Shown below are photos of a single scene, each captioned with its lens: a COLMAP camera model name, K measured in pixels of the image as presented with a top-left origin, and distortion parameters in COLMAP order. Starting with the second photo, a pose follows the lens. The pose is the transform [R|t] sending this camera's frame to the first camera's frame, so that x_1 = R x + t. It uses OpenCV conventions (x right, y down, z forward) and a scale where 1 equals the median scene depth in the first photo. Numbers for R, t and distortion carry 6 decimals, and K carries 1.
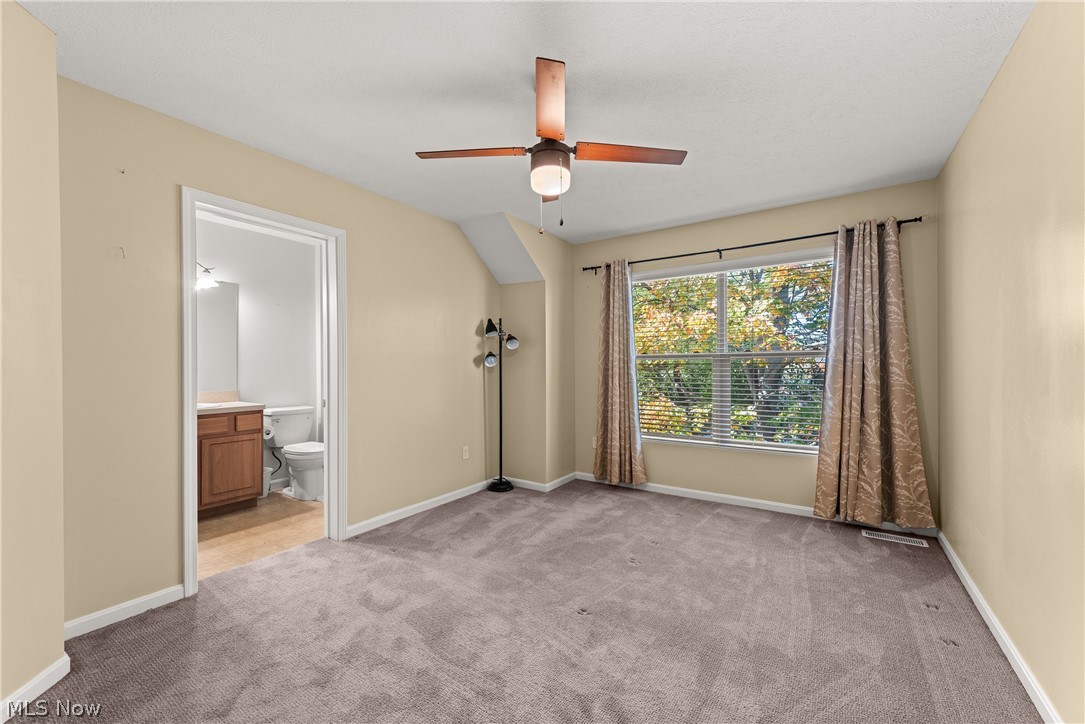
lens RADIAL K [[429.0, 0, 548.2], [0, 429.0, 366.6], [0, 0, 1]] dist [0.011535, -0.002713]
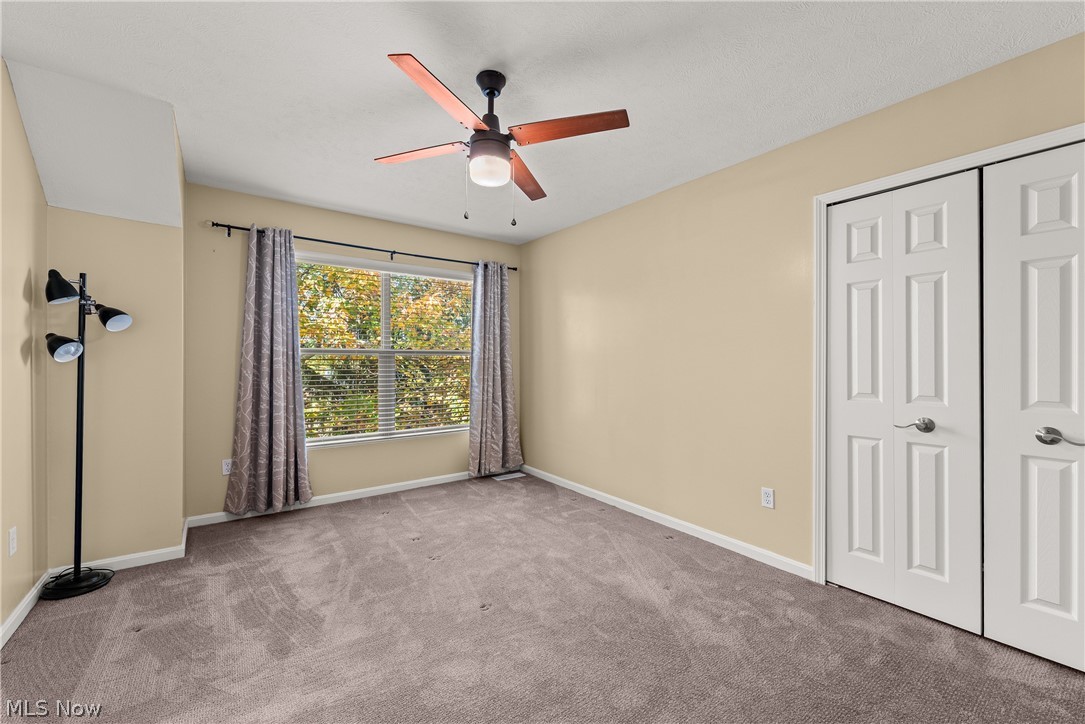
lens RADIAL K [[429.0, 0, 541.1], [0, 429.0, 359.1], [0, 0, 1]] dist [0.011535, -0.002713]
pose [[0.360366, 0.009627, 0.932761, -0.510111], [-0.001582, 0.999952, -0.009710, 0.001182], [-0.932810, 0.002024, 0.360364, 0.323260]]
